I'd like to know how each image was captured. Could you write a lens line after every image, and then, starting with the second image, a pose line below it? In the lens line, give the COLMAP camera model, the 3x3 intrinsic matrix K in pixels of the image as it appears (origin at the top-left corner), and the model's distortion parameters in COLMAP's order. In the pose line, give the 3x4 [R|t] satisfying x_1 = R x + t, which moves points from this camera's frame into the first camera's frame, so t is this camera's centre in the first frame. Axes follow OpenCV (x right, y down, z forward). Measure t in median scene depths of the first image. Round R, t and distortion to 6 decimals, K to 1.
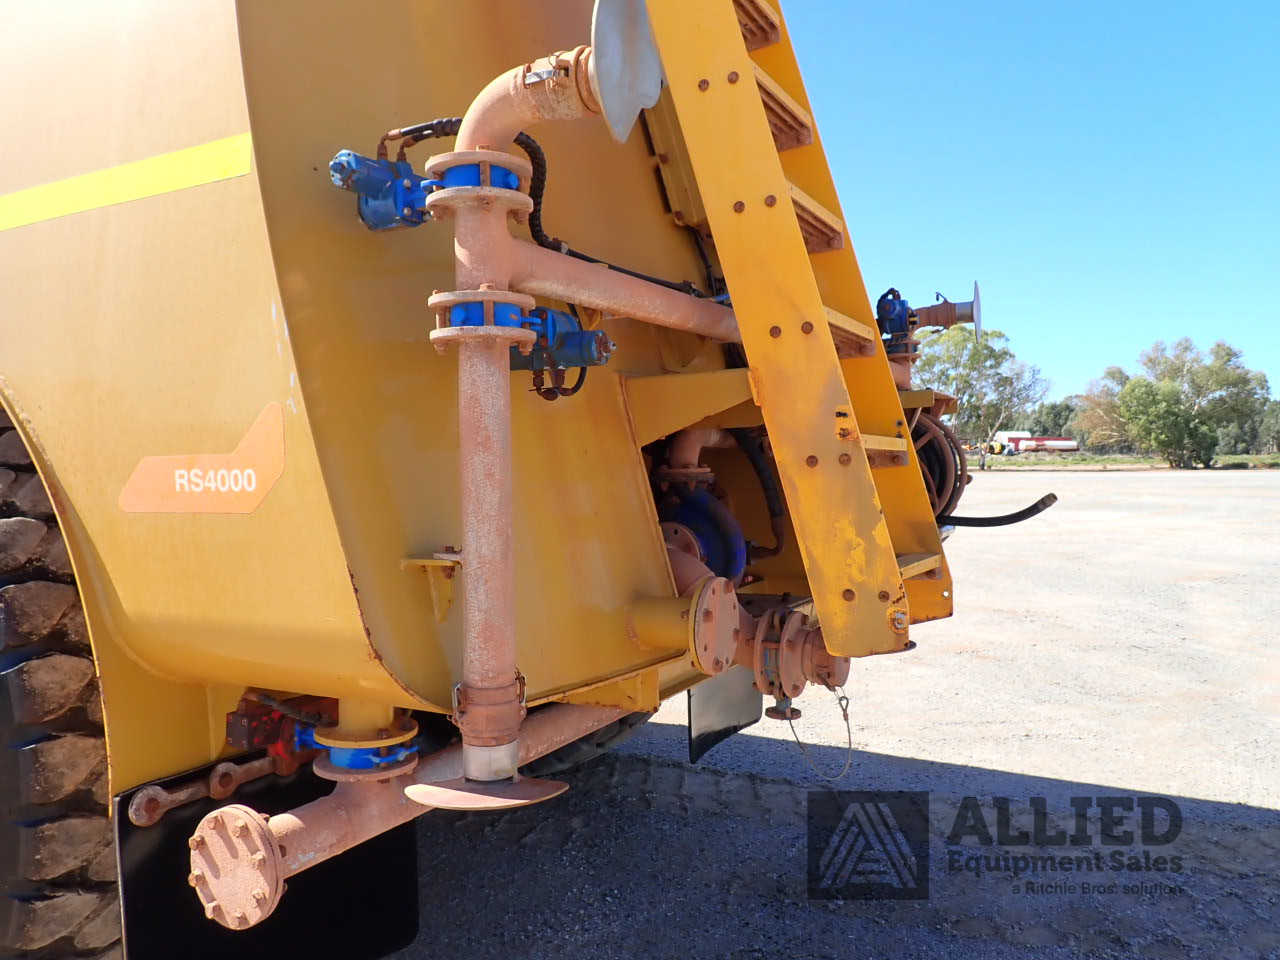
lens RADIAL K [[964.3, 0, 634.8], [0, 964.3, 473.9], [0, 0, 1]] dist [0.015185, -0.004105]
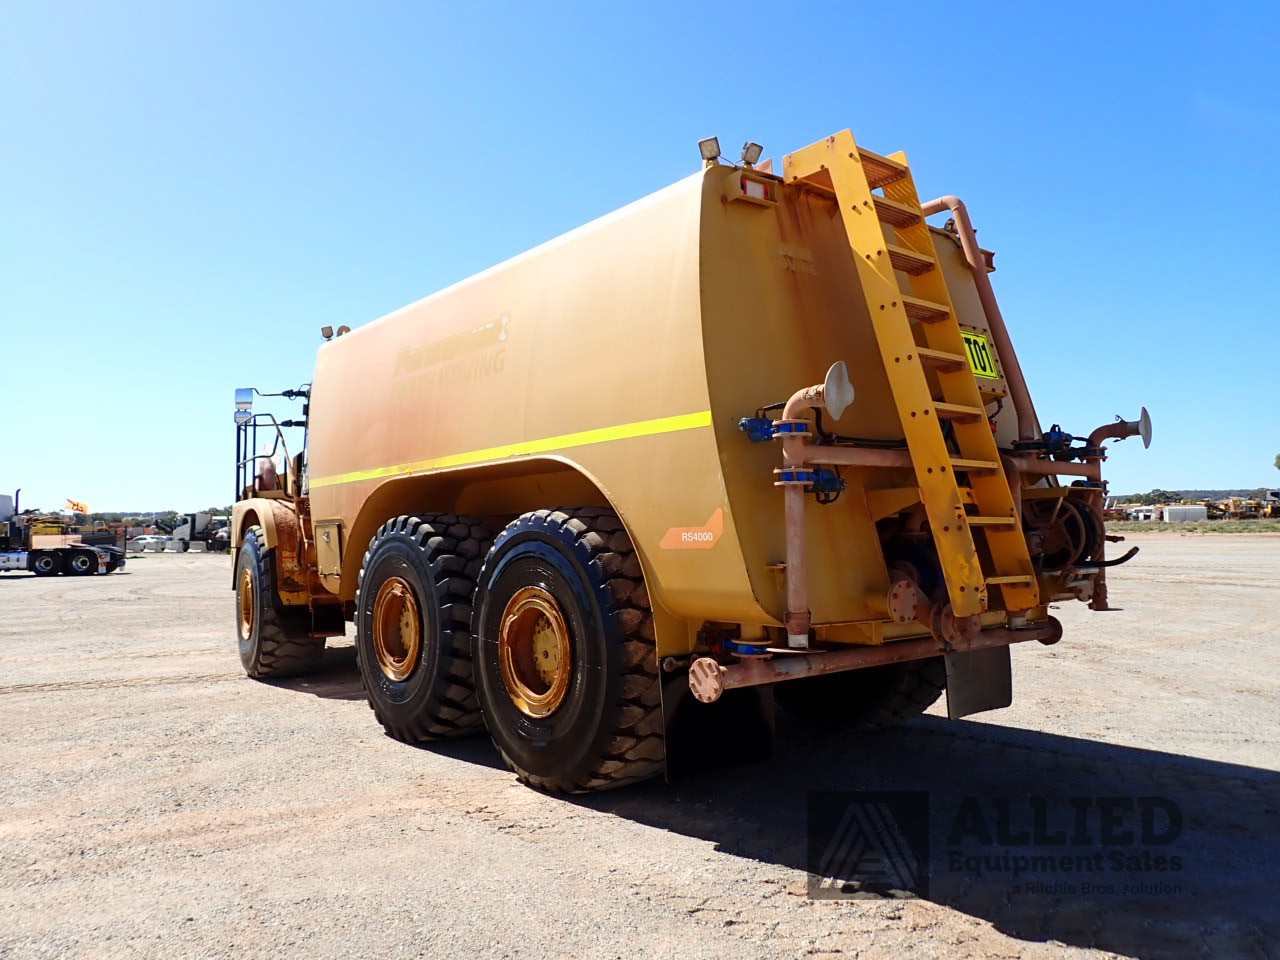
lens RADIAL K [[964.3, 0, 640.9], [0, 964.3, 476.2], [0, 0, 1]] dist [0.015185, -0.004105]
pose [[0.931523, -0.022052, -0.363013, 0.387947], [-0.001296, 0.997952, -0.063947, 0.010196], [0.363680, 0.060039, 0.929587, -1.523409]]
